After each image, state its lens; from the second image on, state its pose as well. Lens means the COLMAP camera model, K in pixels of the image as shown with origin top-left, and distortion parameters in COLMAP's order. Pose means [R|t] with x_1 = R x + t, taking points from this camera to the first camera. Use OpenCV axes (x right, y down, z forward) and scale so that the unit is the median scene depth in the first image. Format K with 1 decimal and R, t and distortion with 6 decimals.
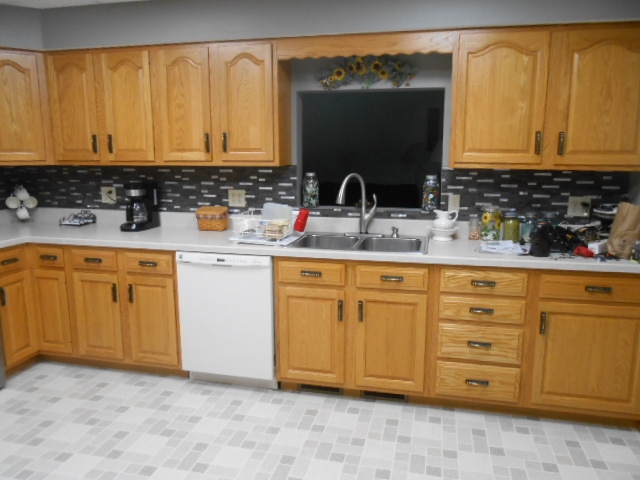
lens RADIAL K [[501.4, 0, 320.0], [0, 501.4, 240.0], [0, 0, 1]] dist [-0.048290, 0.066997]
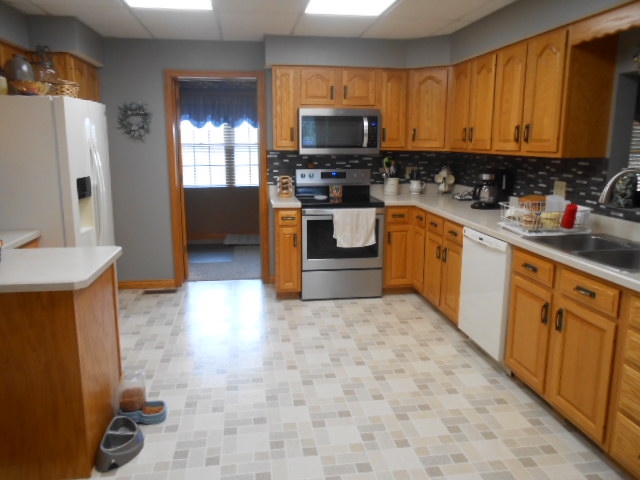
lens RADIAL K [[501.4, 0, 320.0], [0, 501.4, 240.0], [0, 0, 1]] dist [-0.048290, 0.066997]
pose [[0.373980, 0.183163, -0.909170, 0.633942], [-0.167000, 0.977580, 0.128250, -0.037517], [0.912277, 0.103868, 0.396183, 0.210948]]
